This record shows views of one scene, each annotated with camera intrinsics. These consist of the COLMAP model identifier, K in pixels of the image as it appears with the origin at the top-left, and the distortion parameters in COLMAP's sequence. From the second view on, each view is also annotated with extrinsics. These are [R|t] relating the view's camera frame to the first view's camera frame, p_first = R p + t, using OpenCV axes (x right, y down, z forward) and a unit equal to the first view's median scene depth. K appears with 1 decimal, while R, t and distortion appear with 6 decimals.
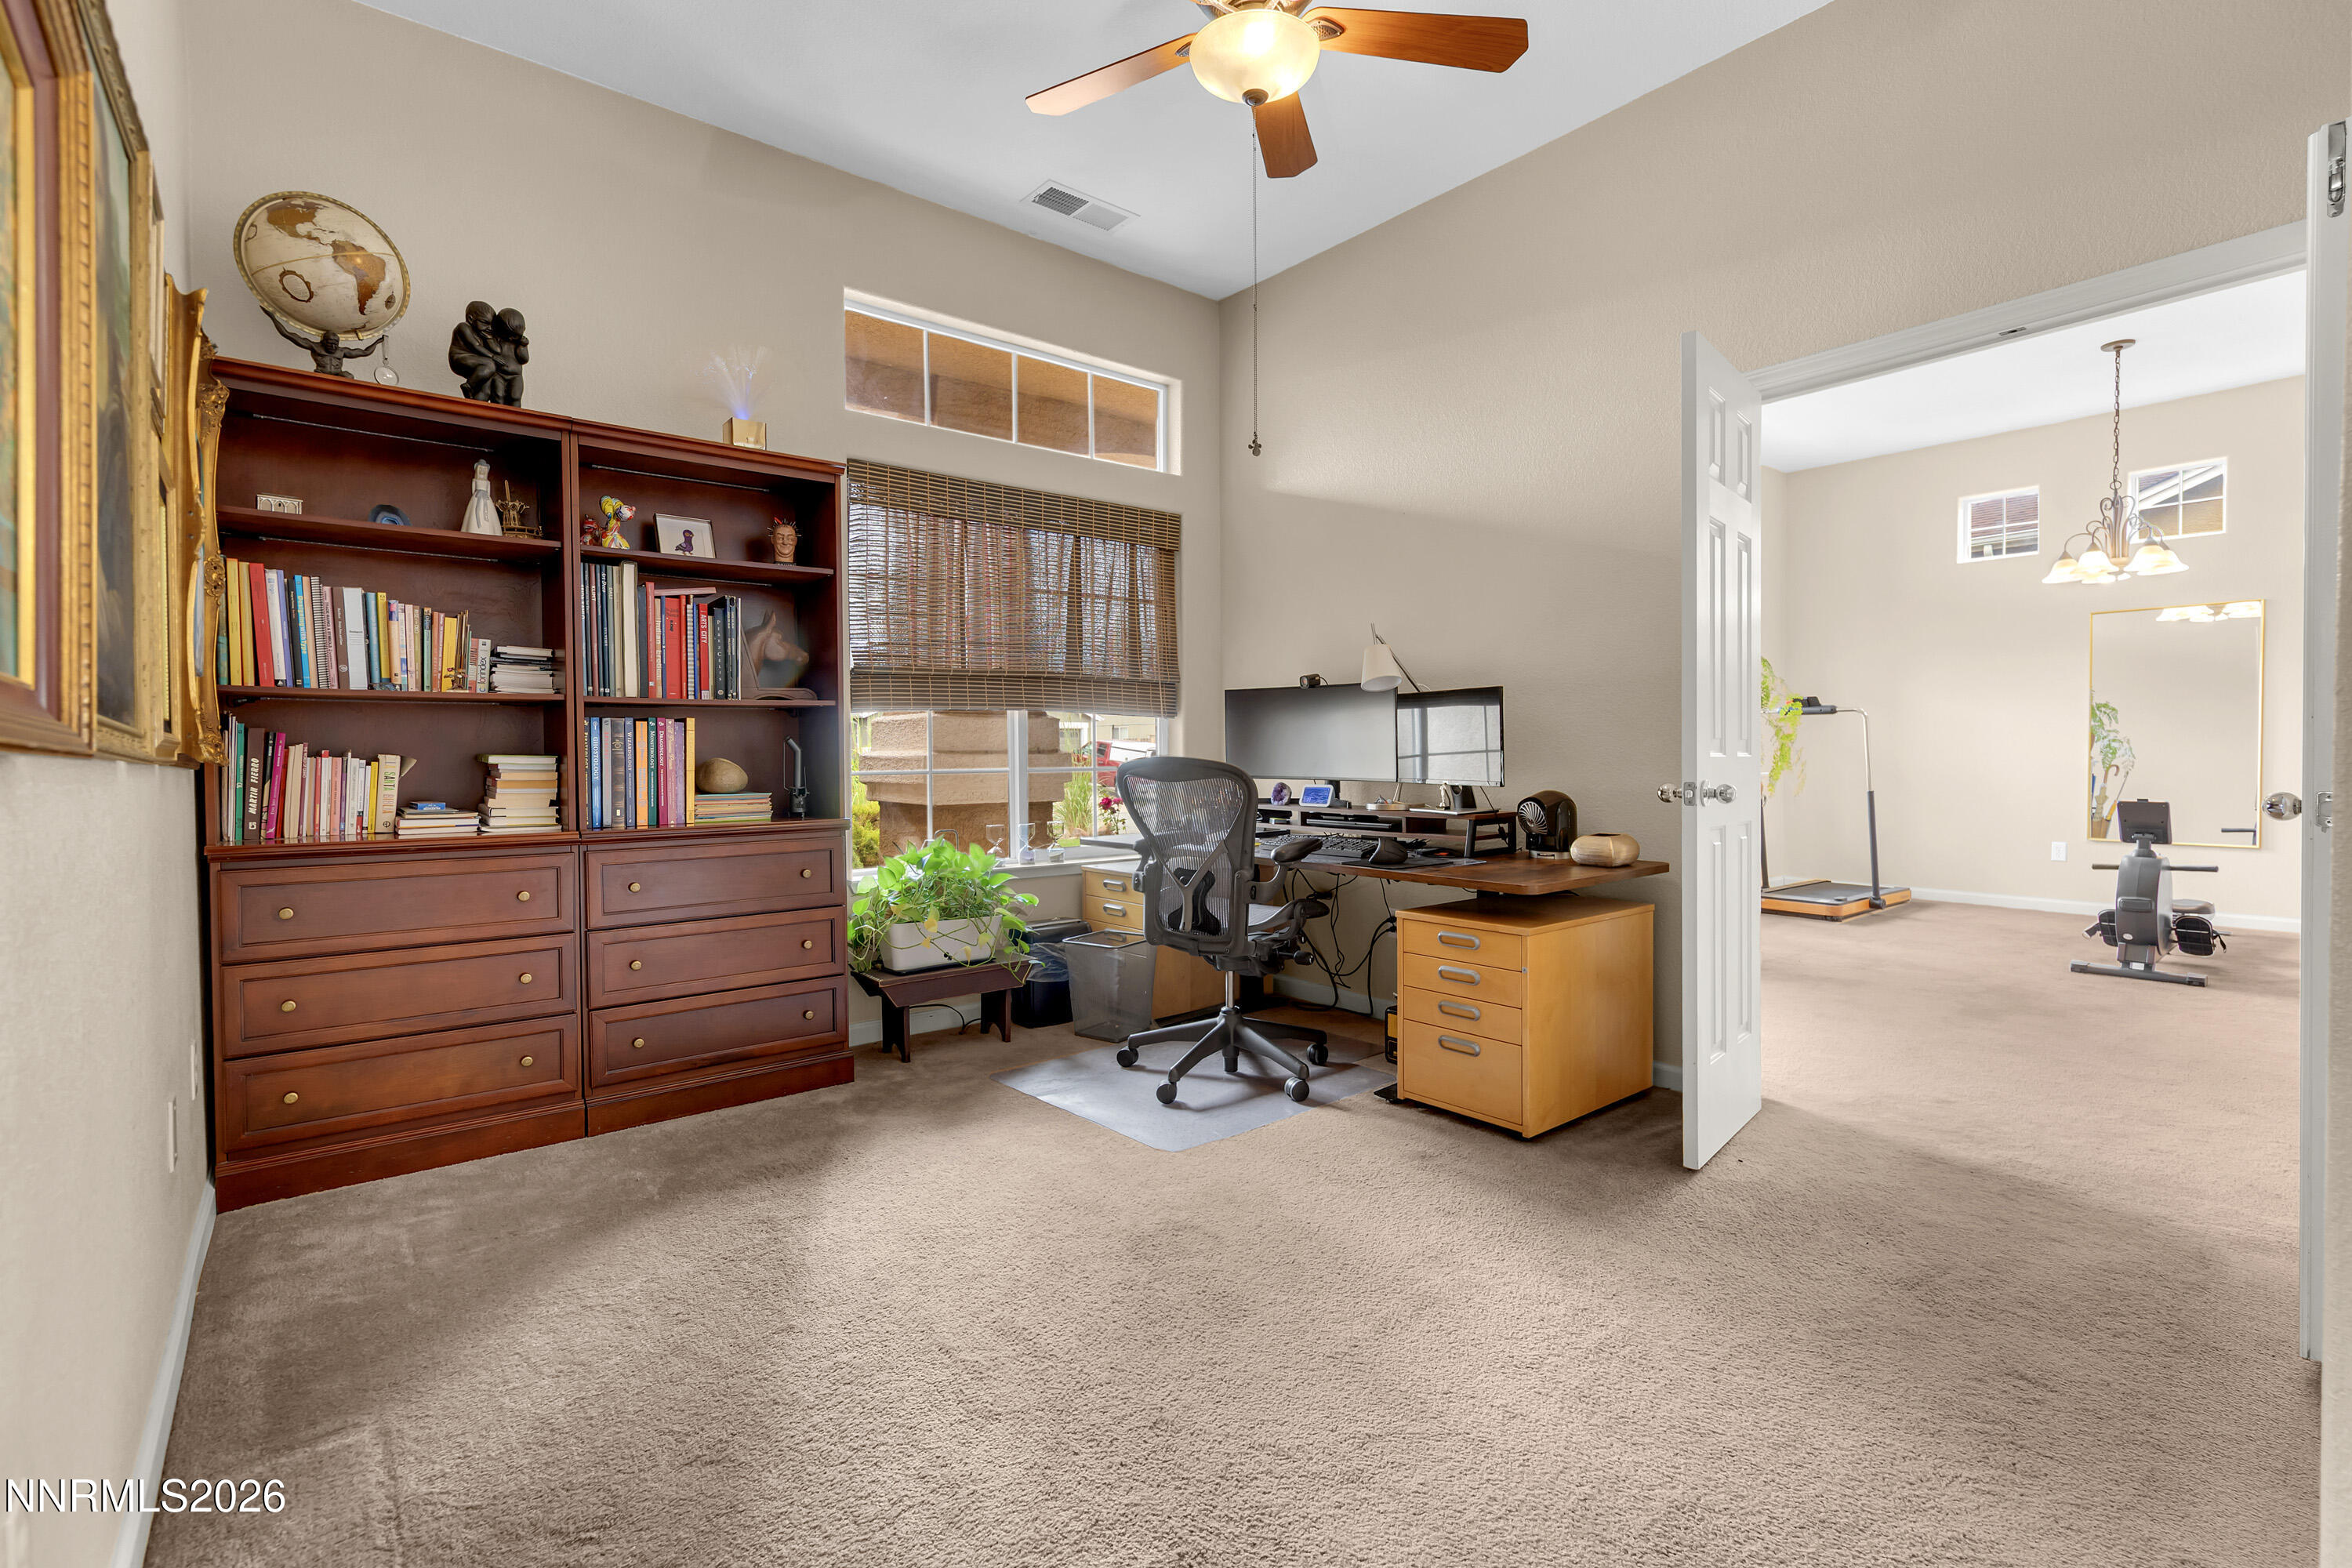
lens RADIAL K [[1068.3, 0, 1180.6], [0, 1068.3, 767.6], [0, 0, 1]] dist [0.003075, 0.000709]
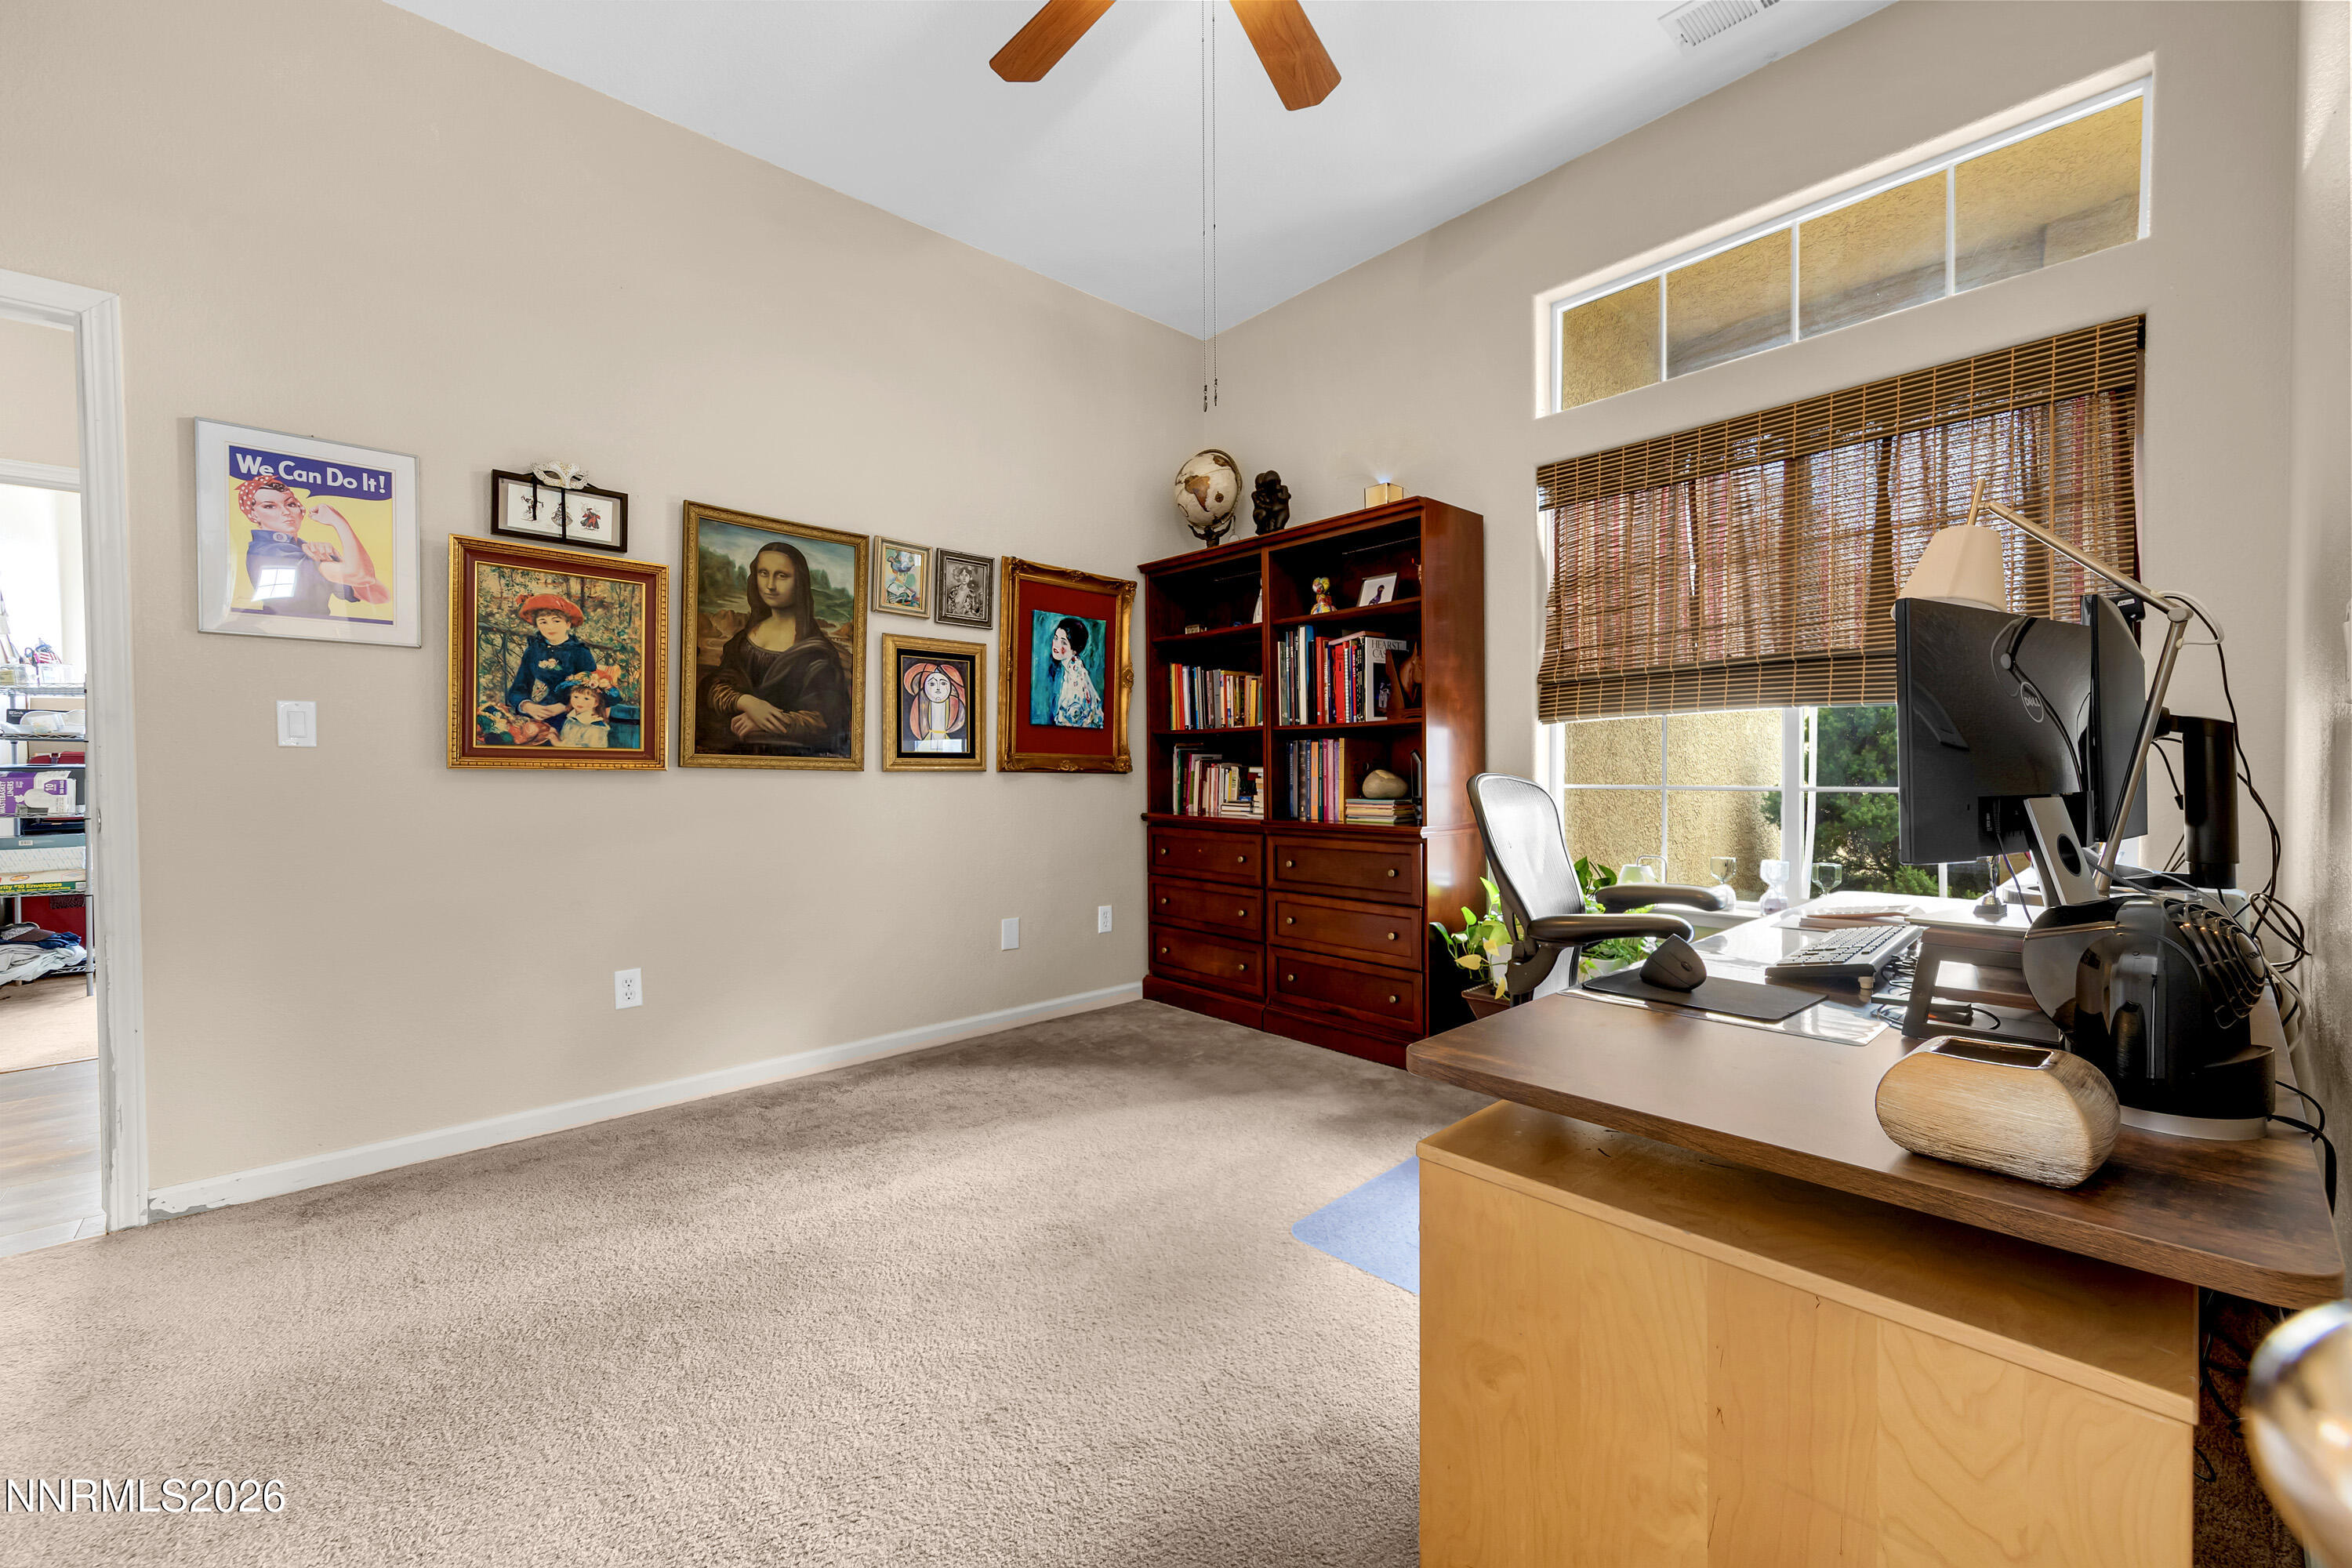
lens RADIAL K [[919.2, 0, 1182.1], [0, 919.2, 785.4], [0, 0, 1]] dist [0.000761, -0.000040]
pose [[0.082288, 0.024625, -0.996304, 0.630342], [-0.010790, 0.999658, 0.023817, -0.014881], [0.996550, 0.008790, 0.082525, 0.742304]]
